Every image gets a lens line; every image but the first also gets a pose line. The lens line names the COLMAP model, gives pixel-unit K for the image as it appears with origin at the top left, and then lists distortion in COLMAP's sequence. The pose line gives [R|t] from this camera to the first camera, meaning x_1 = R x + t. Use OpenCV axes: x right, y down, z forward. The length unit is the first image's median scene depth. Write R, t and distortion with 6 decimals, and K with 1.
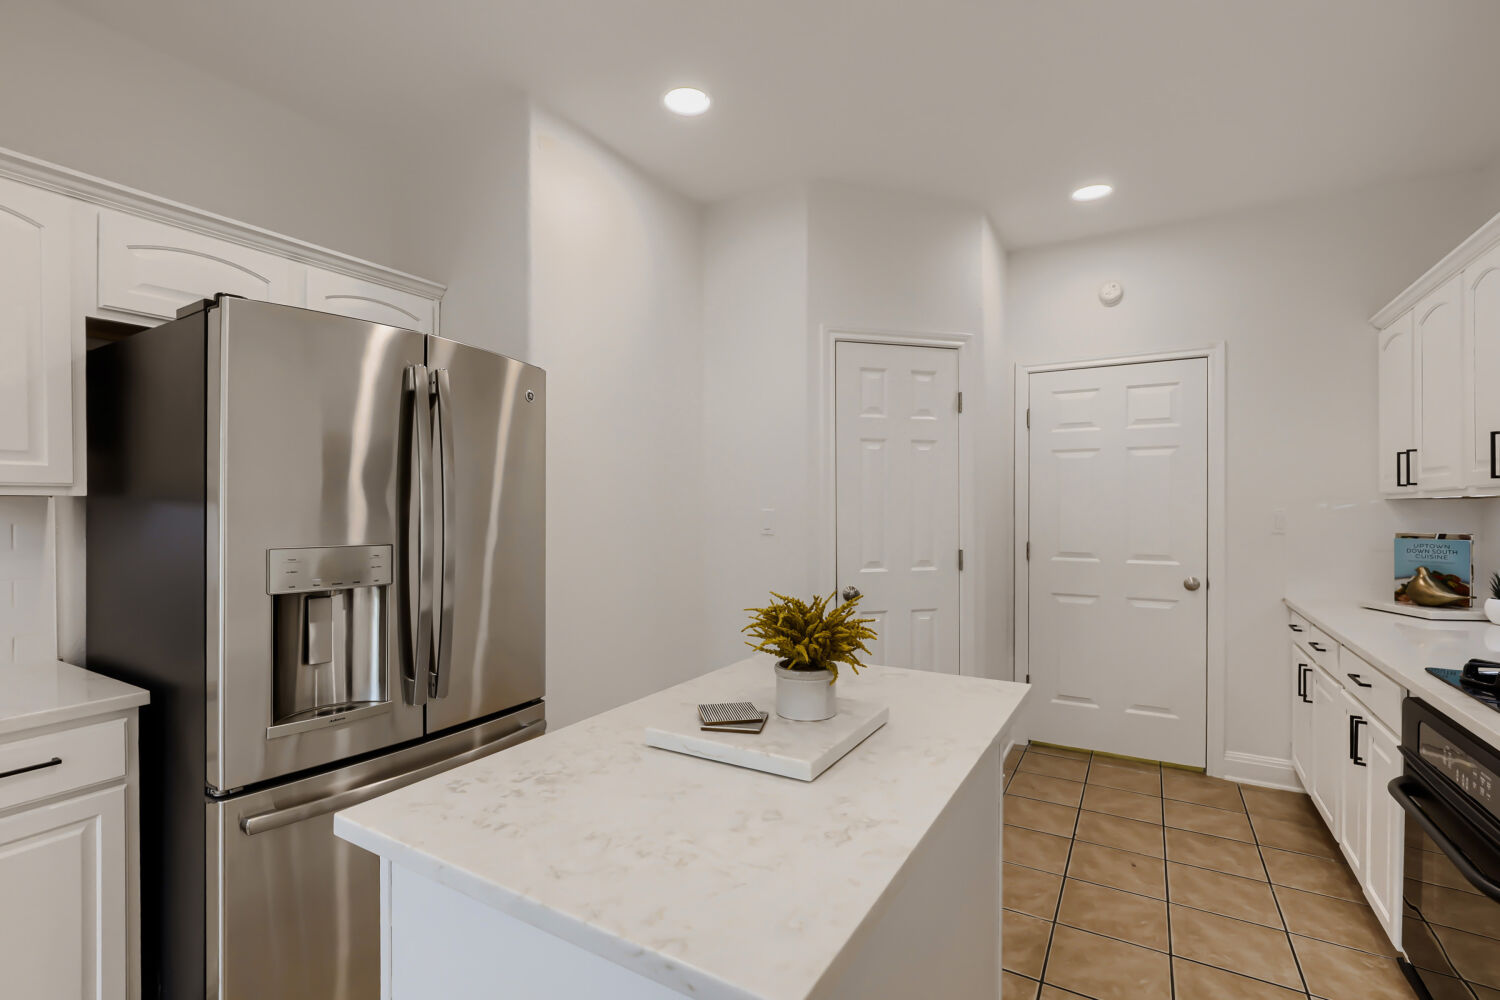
lens RADIAL K [[692.9, 0, 752.0], [0, 692.9, 506.0], [0, 0, 1]] dist [-0.001885, 0.000511]
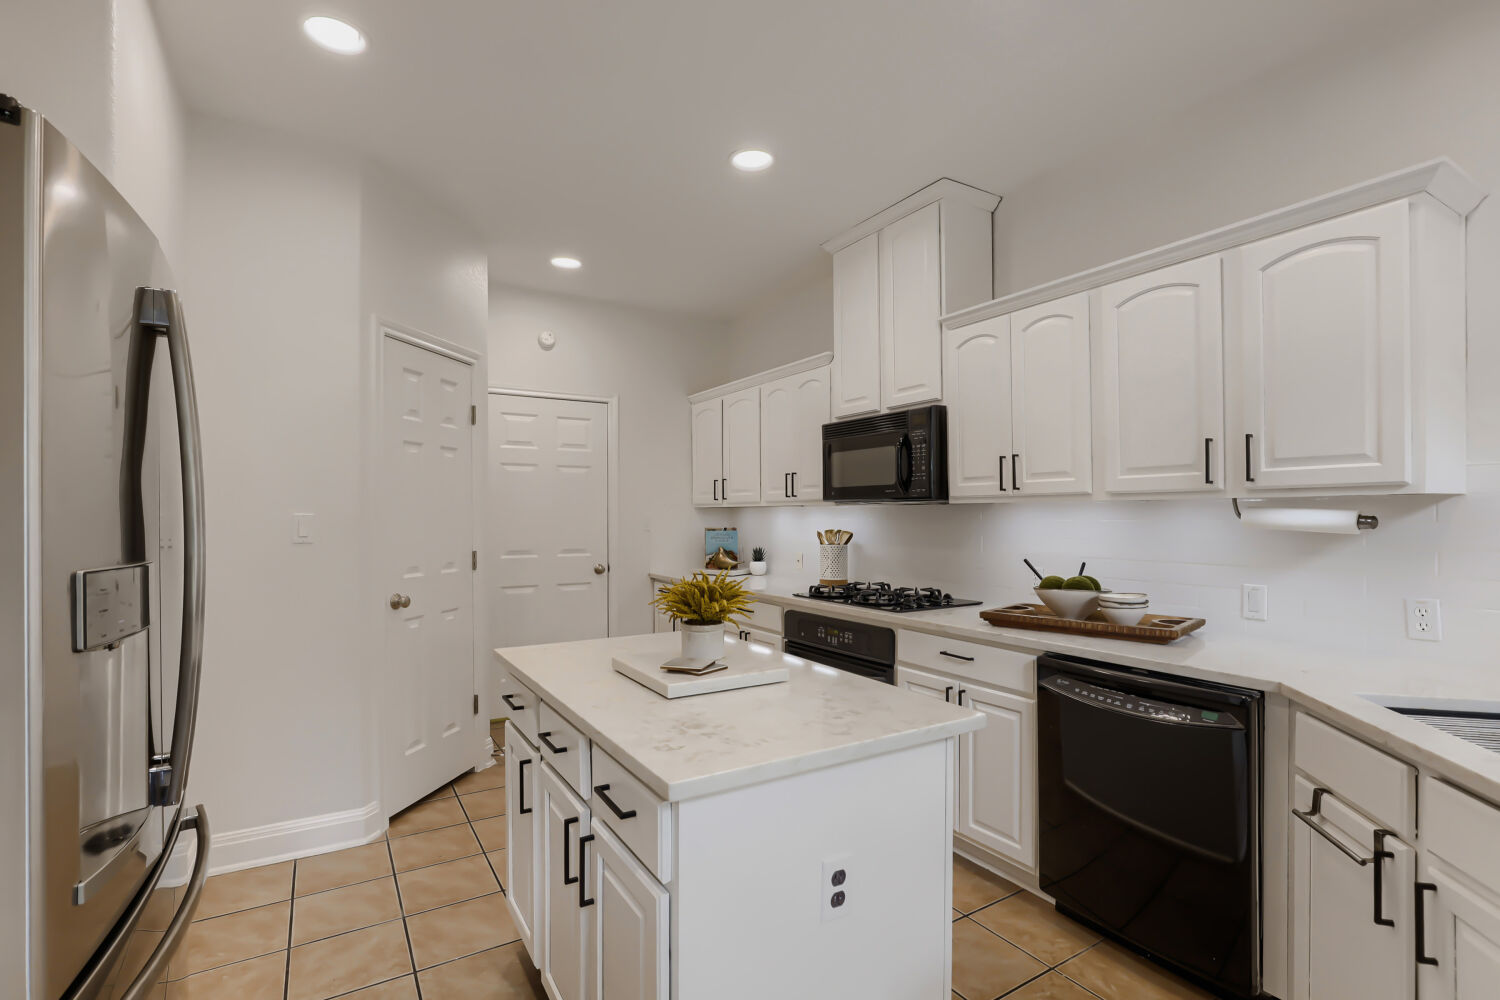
lens RADIAL K [[692.9, 0, 756.6], [0, 692.9, 504.6], [0, 0, 1]] dist [-0.001885, 0.000511]
pose [[0.458884, 0.011203, 0.888426, -0.473352], [0.001249, 0.999911, -0.013254, 0.005527], [-0.888495, 0.007192, 0.458829, 0.115430]]
